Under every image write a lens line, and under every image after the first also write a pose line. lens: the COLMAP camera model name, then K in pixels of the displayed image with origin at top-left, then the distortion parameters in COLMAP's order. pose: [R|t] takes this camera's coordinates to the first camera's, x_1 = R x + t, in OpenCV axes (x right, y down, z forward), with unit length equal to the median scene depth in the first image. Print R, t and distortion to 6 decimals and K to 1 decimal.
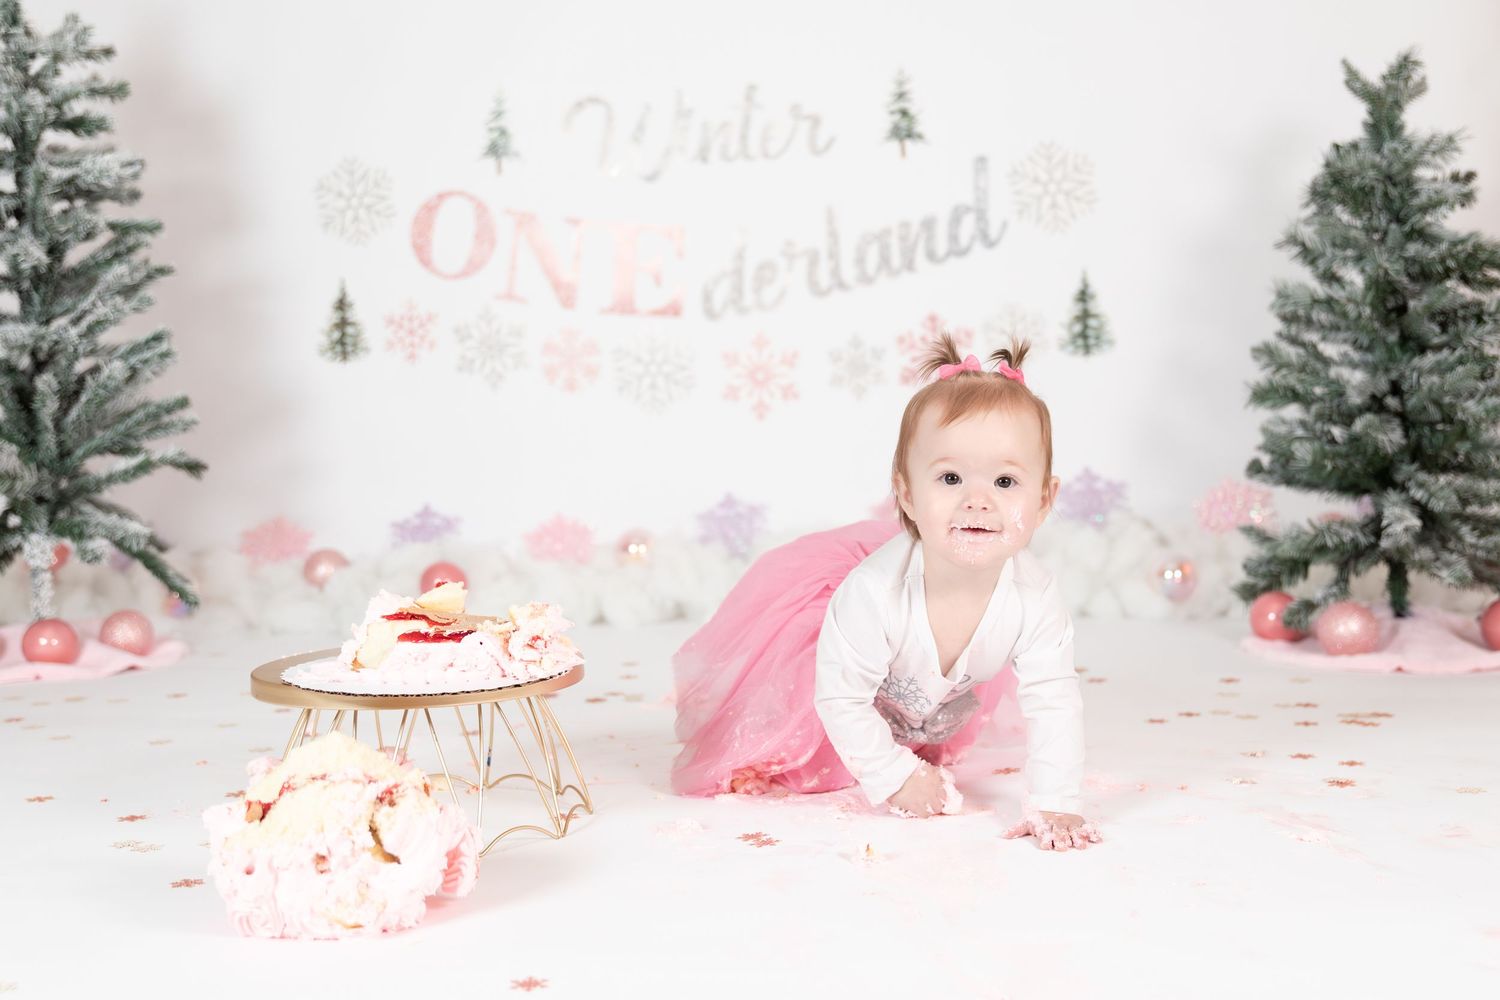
lens RADIAL K [[1869.5, 0, 752.4], [0, 1869.5, 481.9], [0, 0, 1]] dist [0.002065, -0.017094]
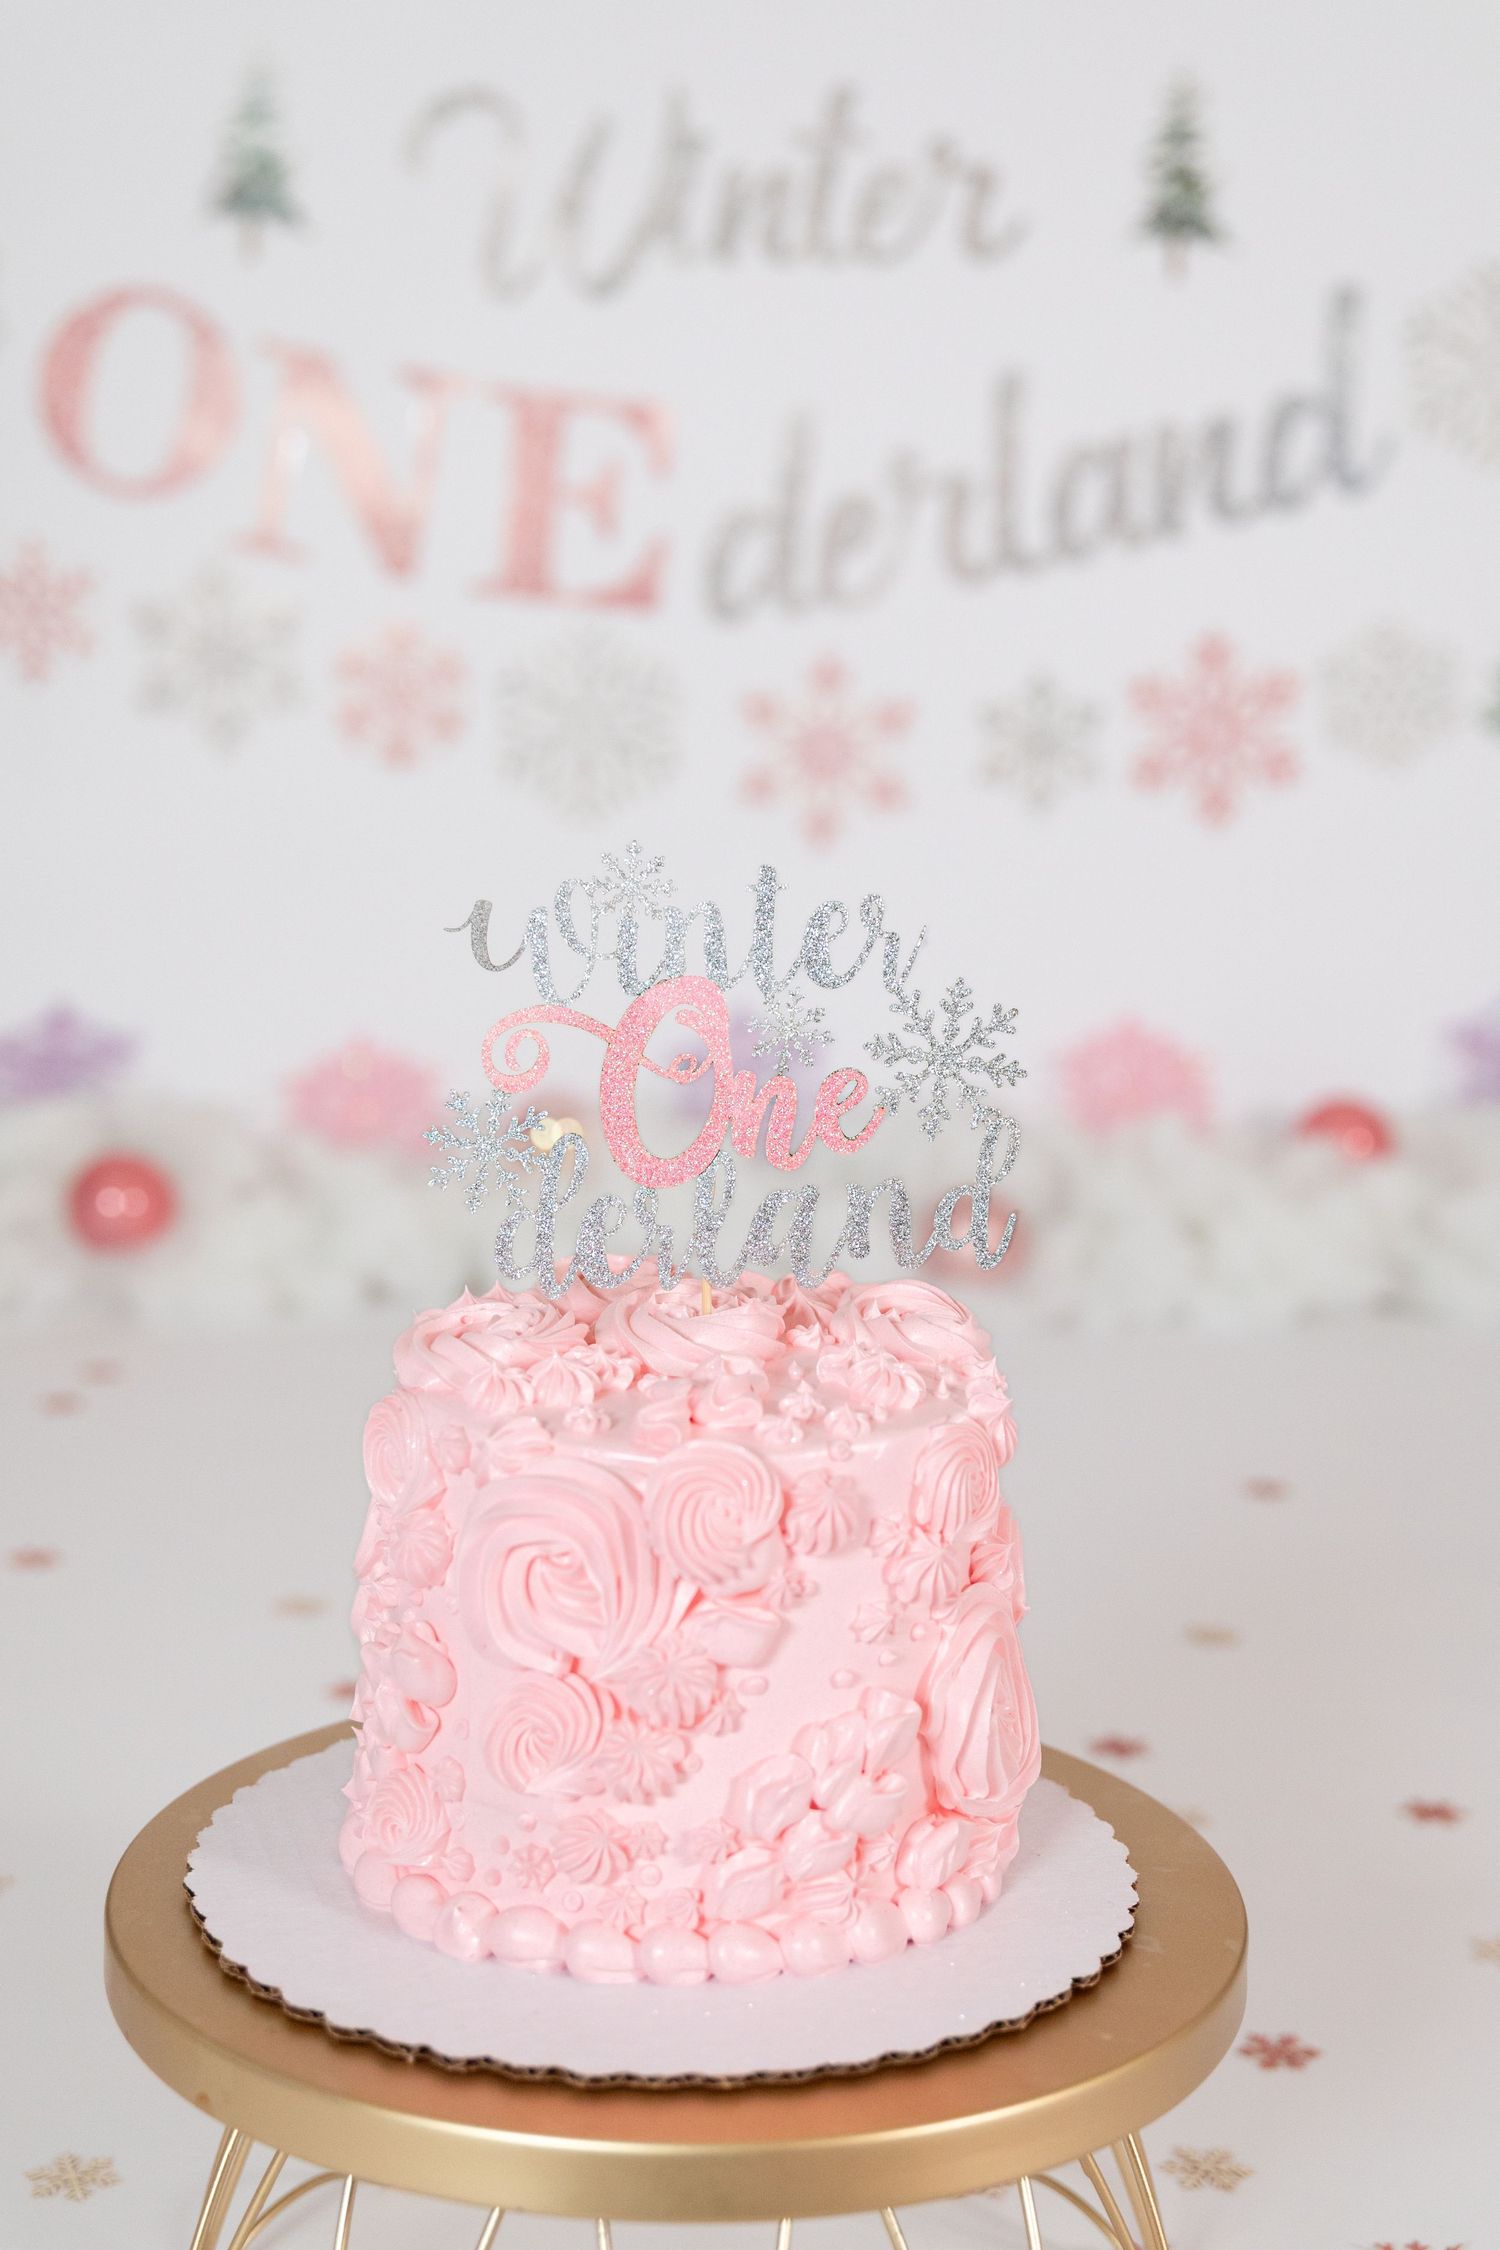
lens RADIAL K [[2956.0, 0, 750.0], [0, 2956.0, 1125.0], [0, 0, 1]] dist [0.025944, 0.023199]
pose [[0.992308, 0.032413, 0.119476, -0.096501], [-0.043832, 0.994586, 0.094224, -0.033622], [-0.115775, -0.098736, 0.988356, 0.284704]]
